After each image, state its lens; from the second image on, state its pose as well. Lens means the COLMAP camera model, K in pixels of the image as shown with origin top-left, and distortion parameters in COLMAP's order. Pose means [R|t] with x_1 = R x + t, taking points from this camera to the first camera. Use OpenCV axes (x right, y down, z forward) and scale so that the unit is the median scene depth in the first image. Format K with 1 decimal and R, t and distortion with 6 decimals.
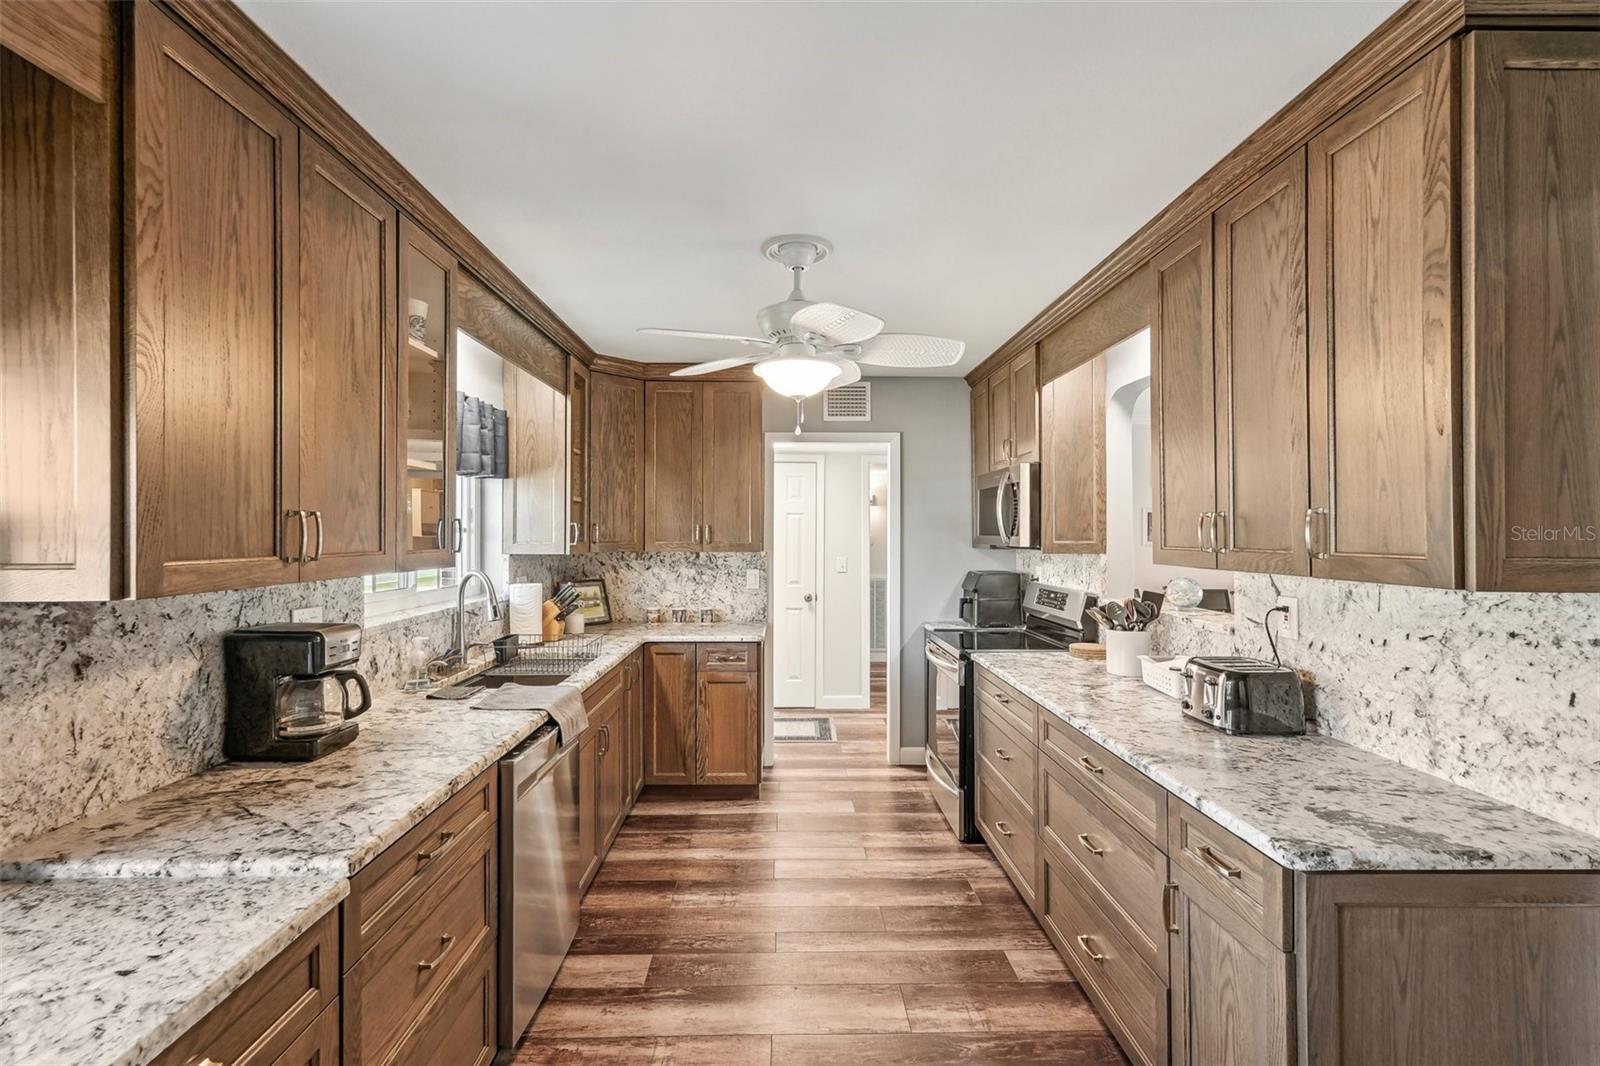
lens RADIAL K [[726.5, 0, 797.2], [0, 726.5, 532.9], [0, 0, 1]] dist [-0.008536, 0.005069]
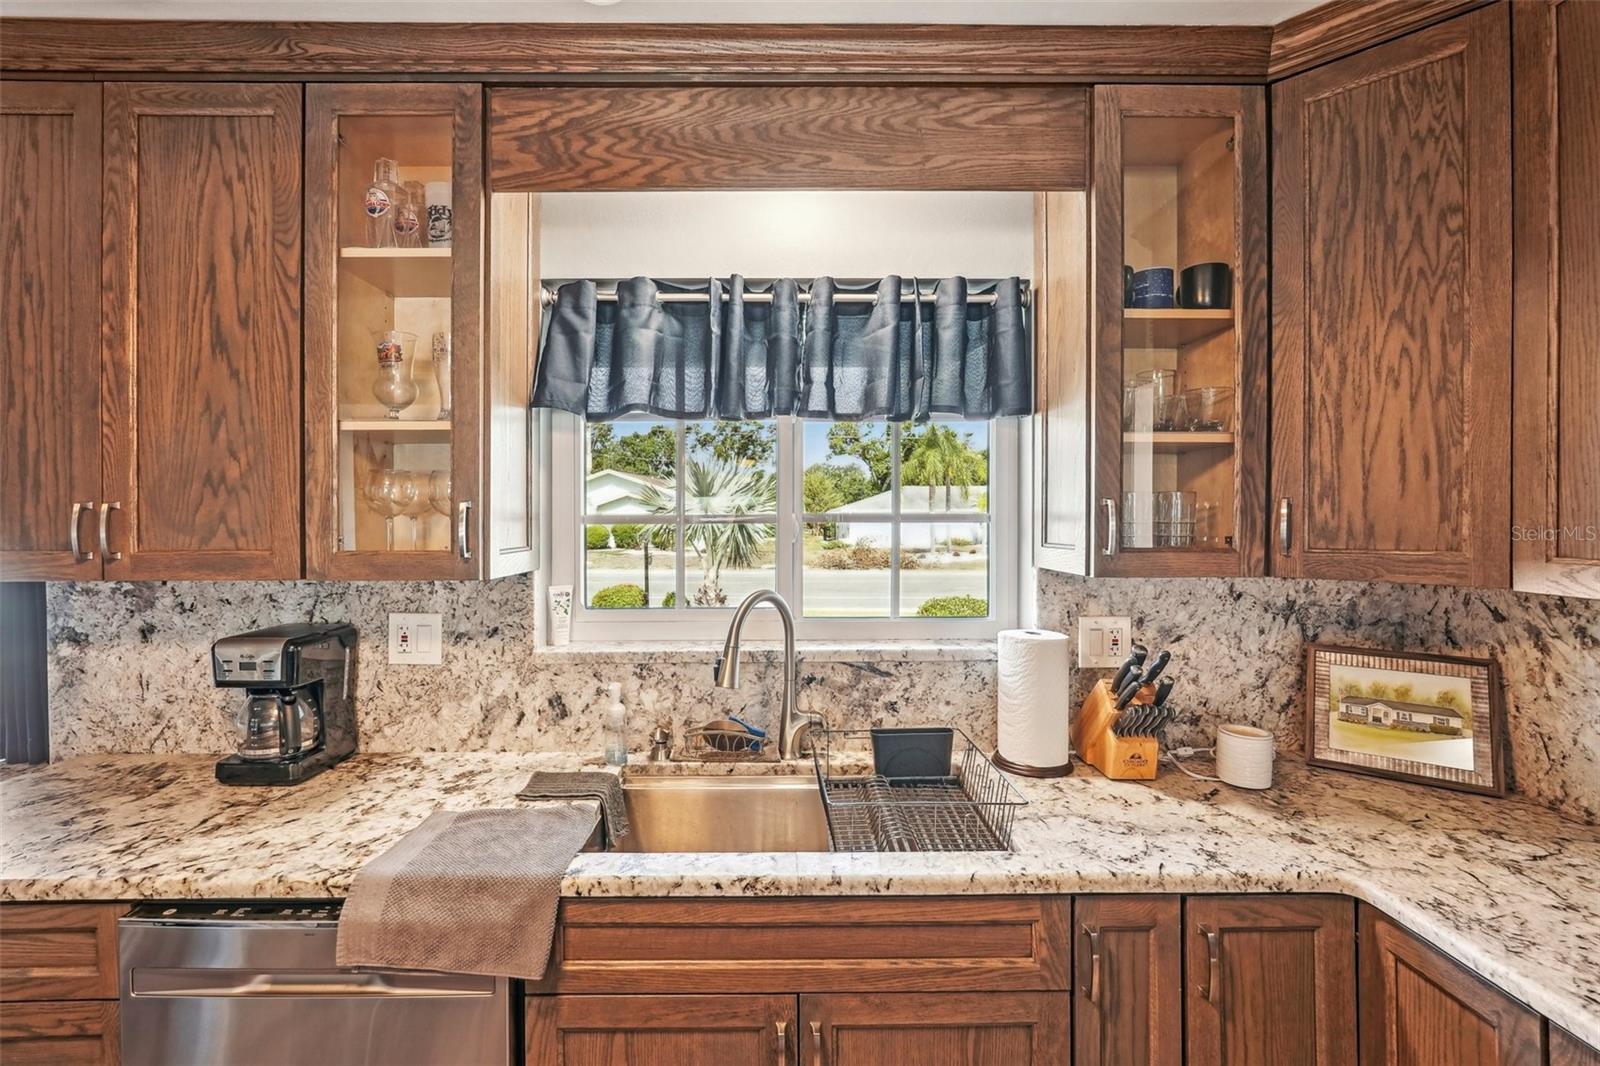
lens RADIAL K [[726.5, 0, 791.9], [0, 726.5, 528.5], [0, 0, 1]] dist [-0.008536, 0.005069]
pose [[-0.018100, 0.011045, -0.999775, 0.208492], [0.001060, 0.999939, 0.011027, -0.006636], [0.999836, -0.000861, -0.018111, 1.824396]]
